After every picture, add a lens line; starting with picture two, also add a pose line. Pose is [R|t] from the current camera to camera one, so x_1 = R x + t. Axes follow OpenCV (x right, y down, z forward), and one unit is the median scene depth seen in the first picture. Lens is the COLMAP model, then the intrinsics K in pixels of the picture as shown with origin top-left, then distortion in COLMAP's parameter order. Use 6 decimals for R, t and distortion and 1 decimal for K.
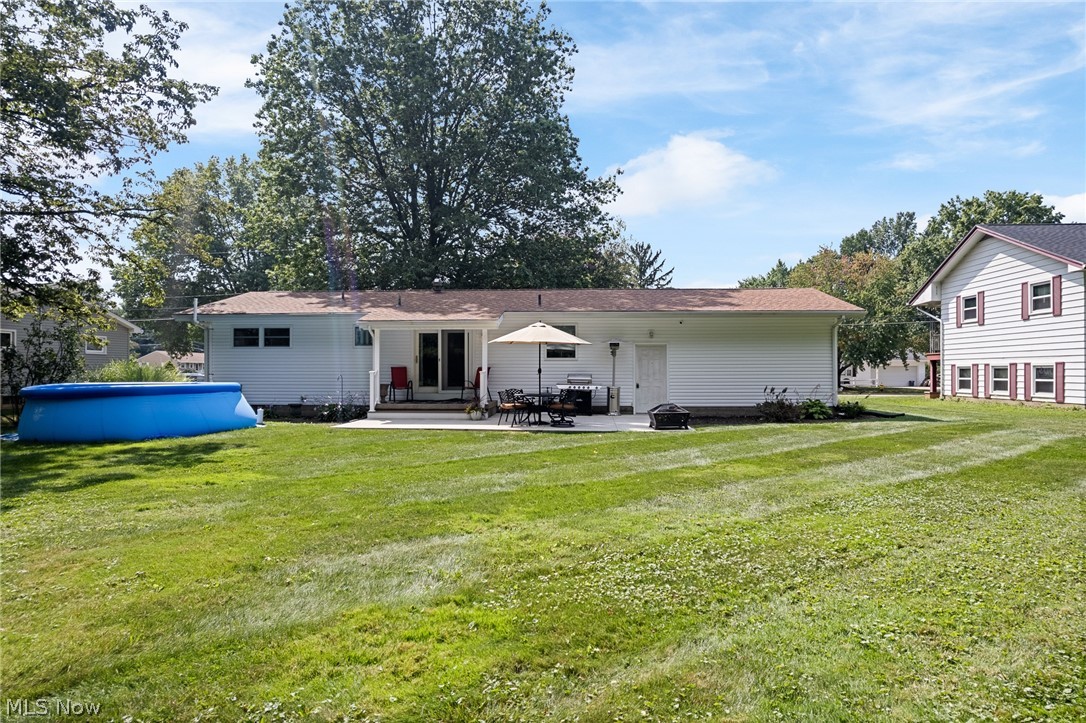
lens RADIAL K [[737.5, 0, 543.0], [0, 737.5, 361.5], [0, 0, 1]] dist [-0.040217, 0.000022]
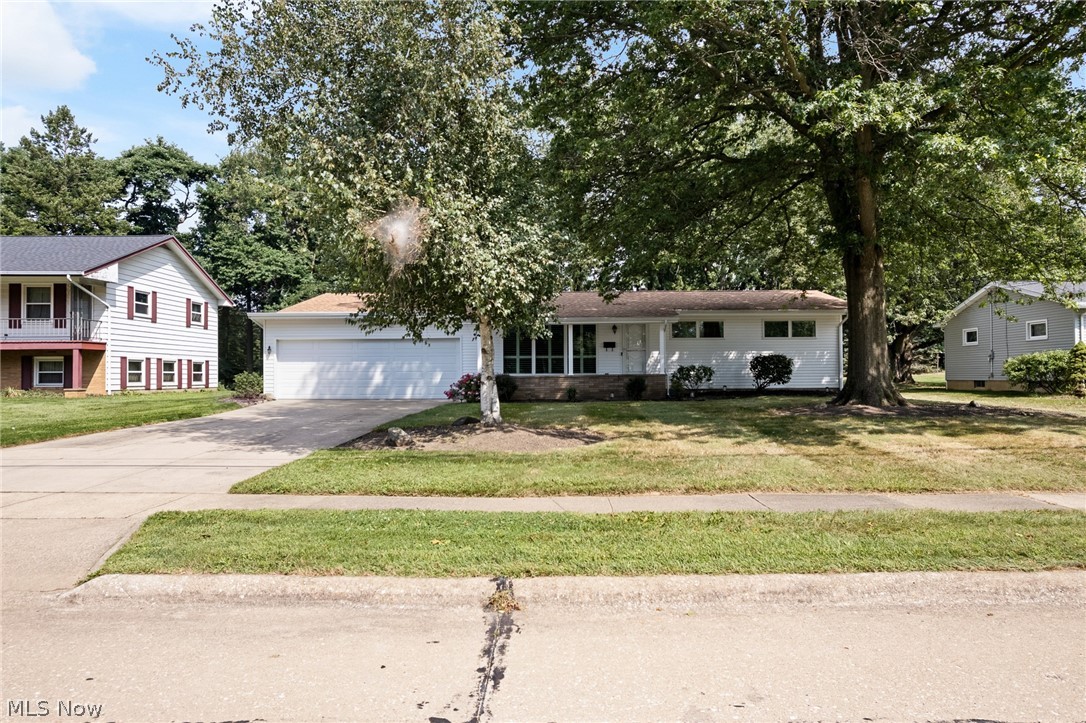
lens RADIAL K [[737.5, 0, 543.0], [0, 737.5, 361.5], [0, 0, 1]] dist [-0.040217, 0.000022]
pose [[-0.998533, 0.009800, -0.053260, 0.081937], [0.011411, 0.999484, -0.030017, 0.048266], [0.052938, -0.030580, -0.998129, 2.142188]]
